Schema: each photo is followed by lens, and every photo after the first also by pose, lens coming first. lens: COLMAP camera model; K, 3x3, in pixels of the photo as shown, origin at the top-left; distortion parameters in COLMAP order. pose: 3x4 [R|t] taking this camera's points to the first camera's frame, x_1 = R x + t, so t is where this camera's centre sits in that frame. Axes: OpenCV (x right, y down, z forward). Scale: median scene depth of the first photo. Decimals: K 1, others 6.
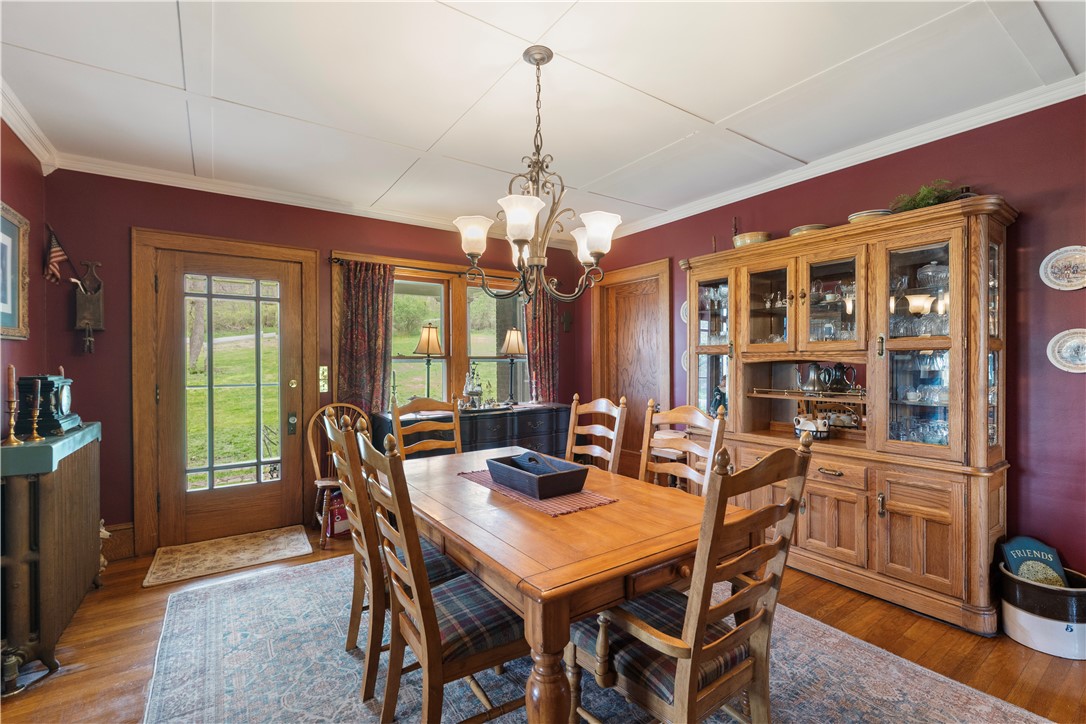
lens RADIAL K [[482.7, 0, 538.6], [0, 482.7, 358.2], [0, 0, 1]] dist [-0.000563, 0.000253]
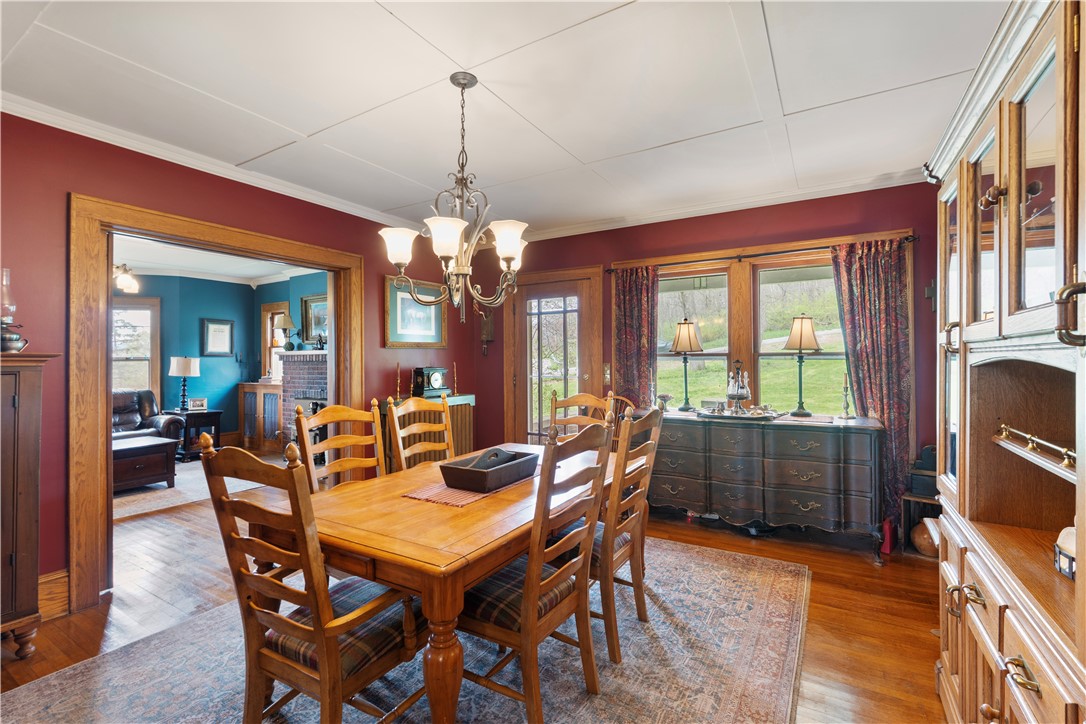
lens RADIAL K [[482.7, 0, 542.2], [0, 482.7, 357.6], [0, 0, 1]] dist [-0.000563, 0.000253]
pose [[0.418196, 0.000817, -0.908356, 0.597174], [0.009434, 0.999942, 0.005243, -0.005618], [0.908308, -0.010762, 0.418164, 0.396151]]
